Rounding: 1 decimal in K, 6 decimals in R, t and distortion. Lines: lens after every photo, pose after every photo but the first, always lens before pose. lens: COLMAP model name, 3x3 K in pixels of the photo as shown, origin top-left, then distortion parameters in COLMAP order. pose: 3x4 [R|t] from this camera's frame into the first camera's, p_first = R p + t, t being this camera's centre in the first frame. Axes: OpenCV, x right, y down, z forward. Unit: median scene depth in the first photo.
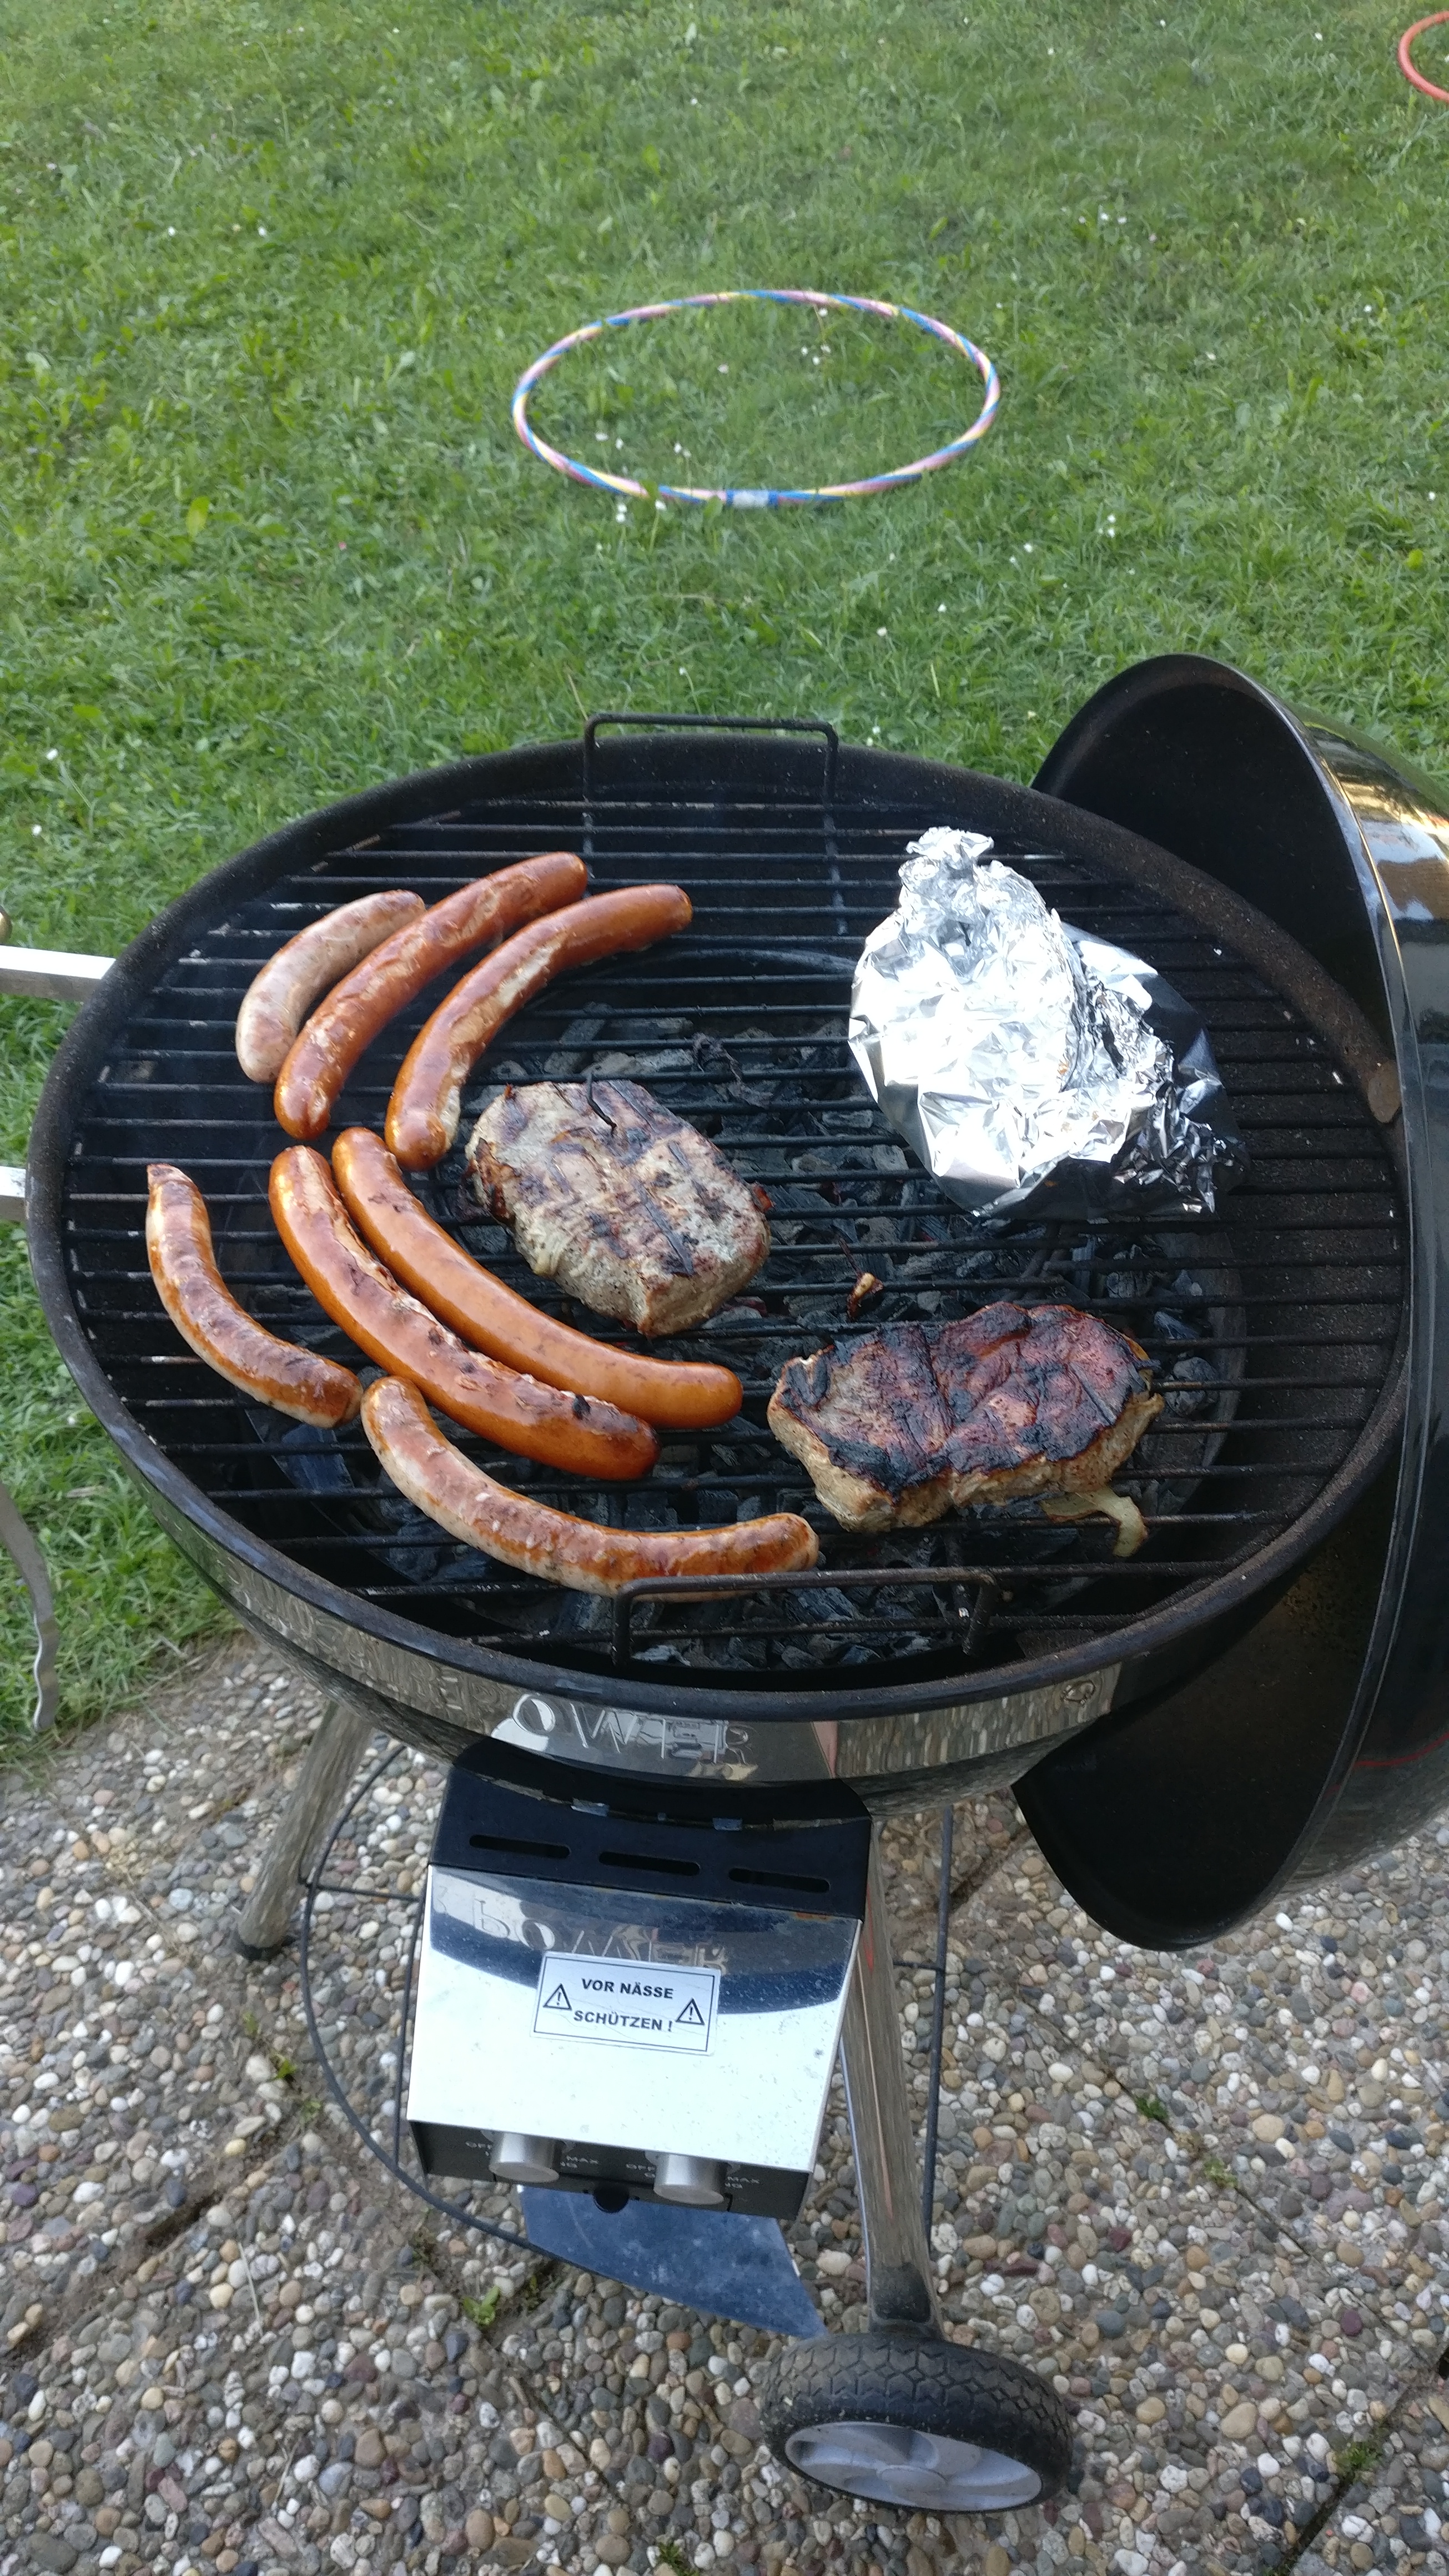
lens RADIAL K [[2056.9, 0, 695.1], [0, 2056.9, 1353.1], [0, 0, 1]] dist [0.002182, 0.041585]
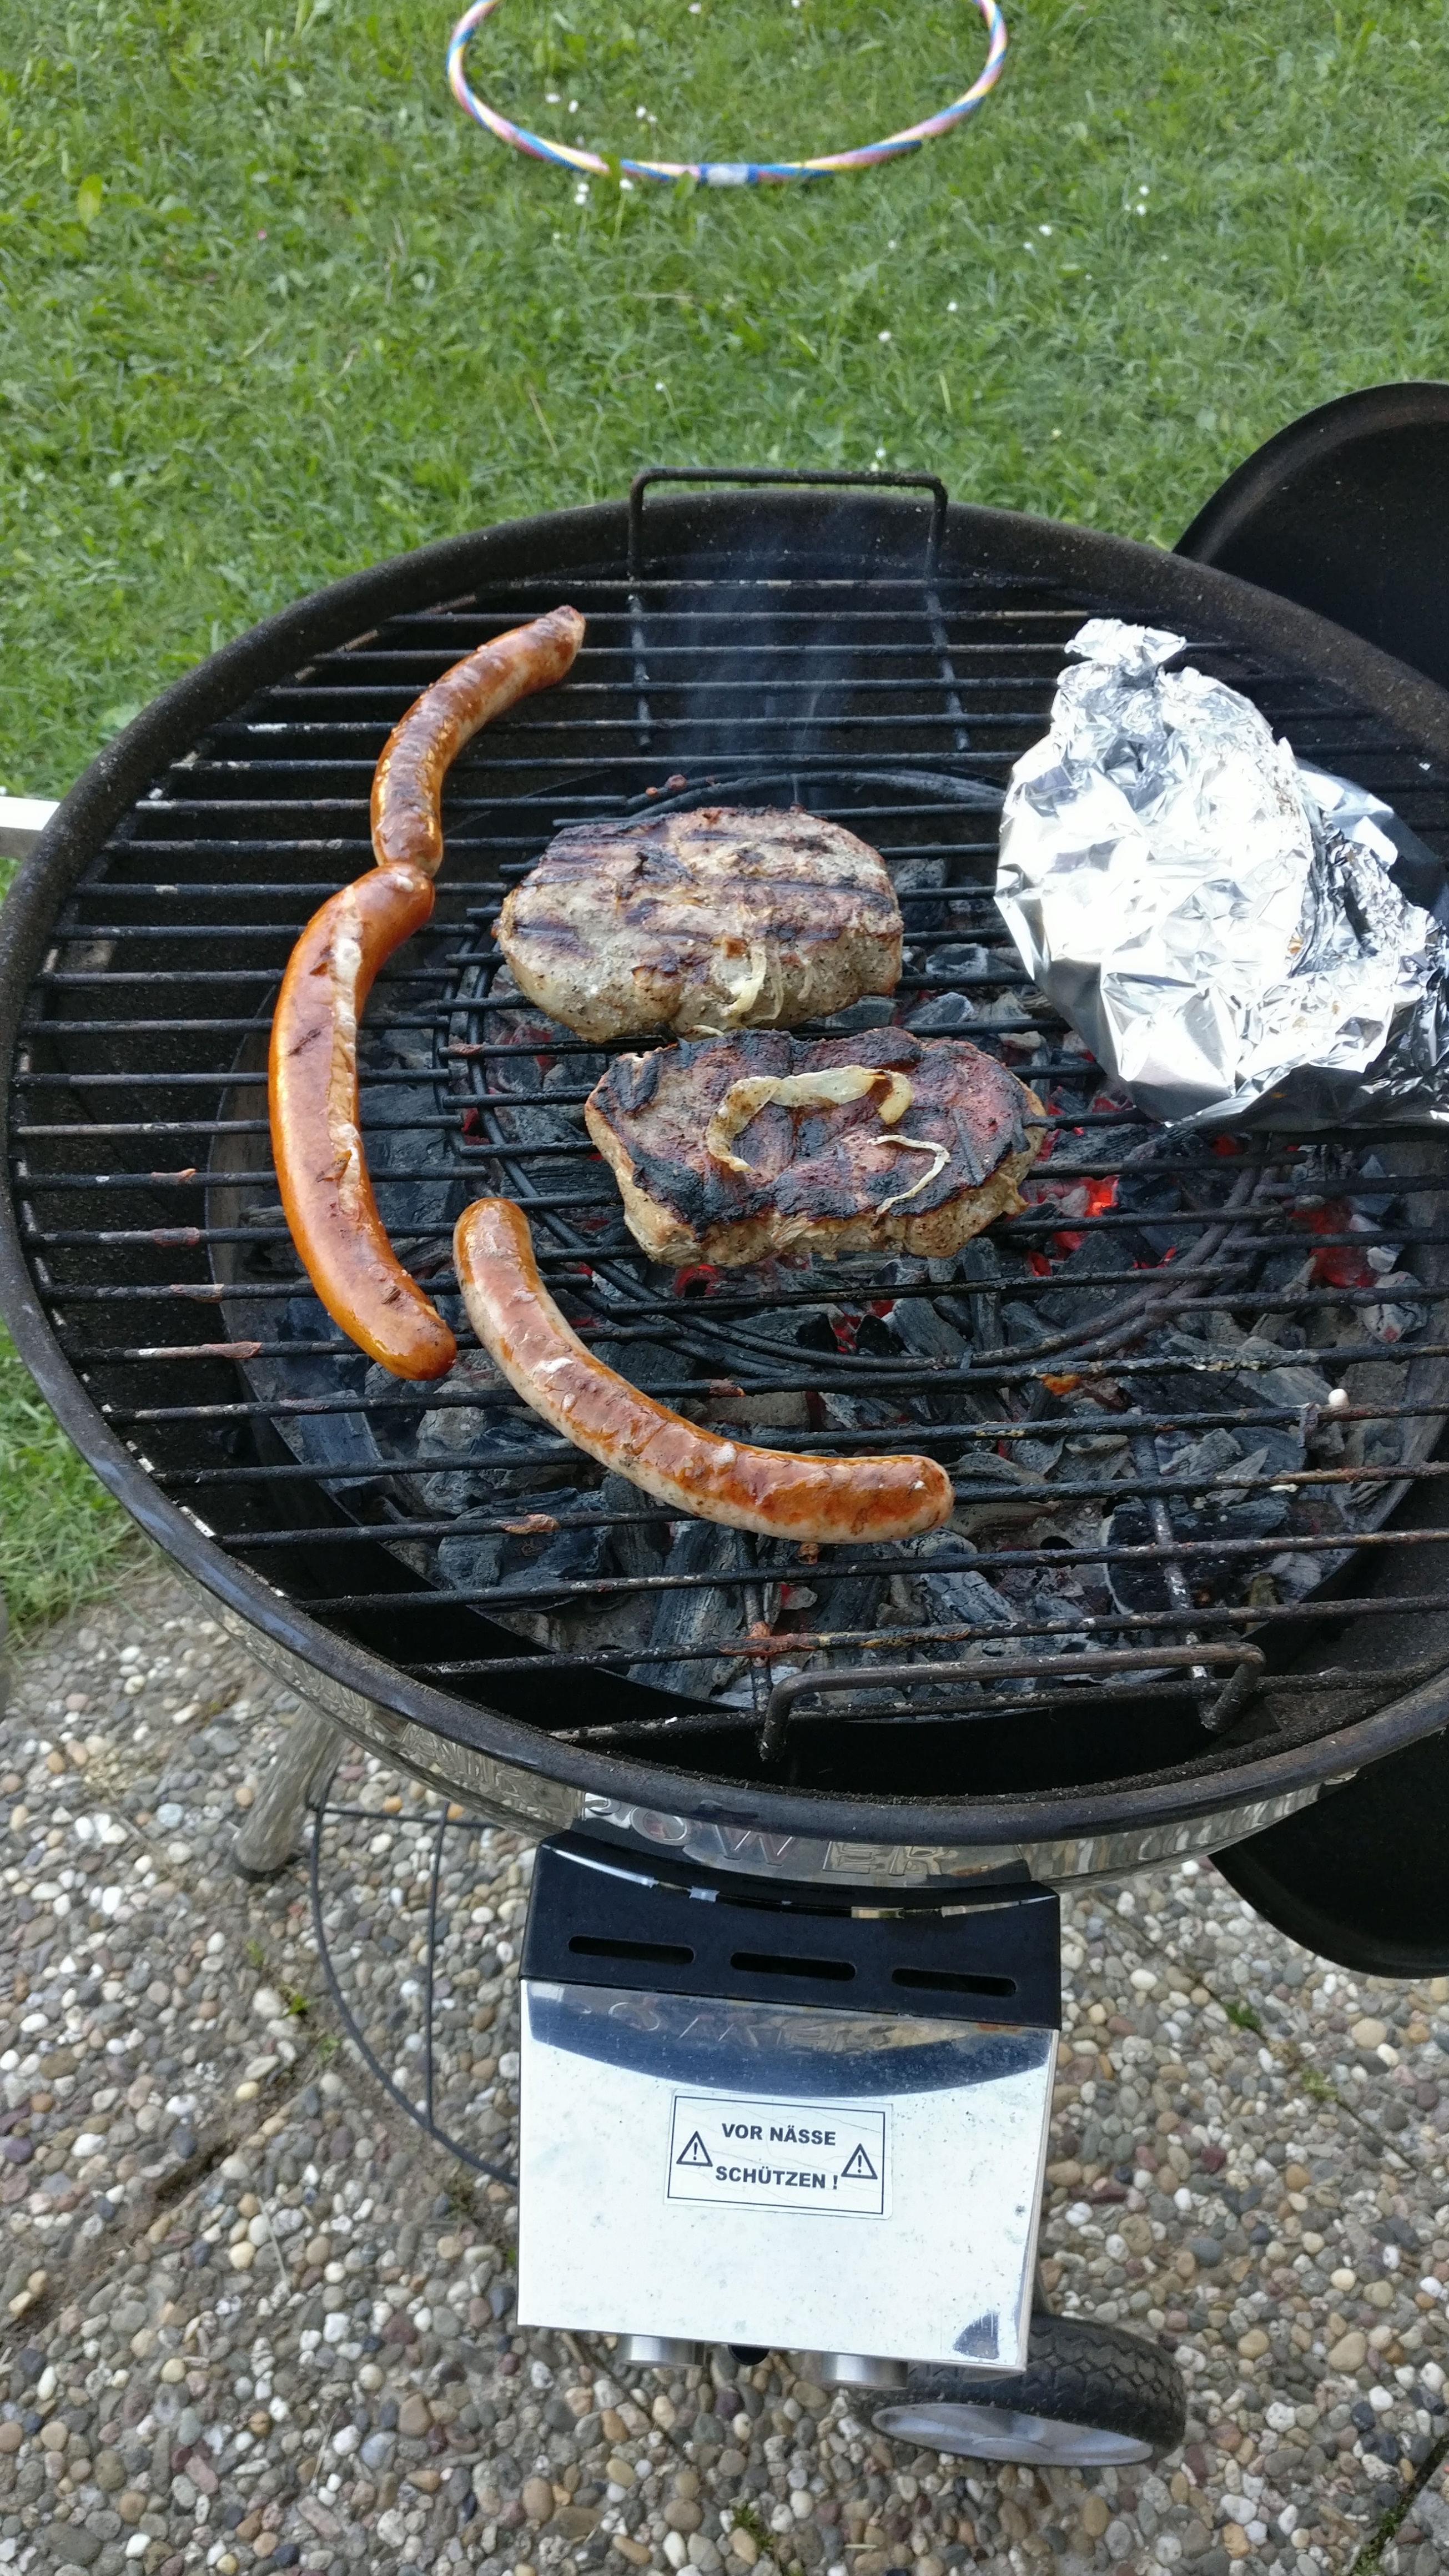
lens RADIAL K [[2056.9, 0, 706.3], [0, 2056.9, 1338.1], [0, 0, 1]] dist [0.002182, 0.041585]
pose [[0.999136, -0.023484, 0.034278, -0.045236], [0.019255, 0.992723, 0.118872, -0.054100], [-0.036820, -0.118109, 0.992318, 0.129516]]
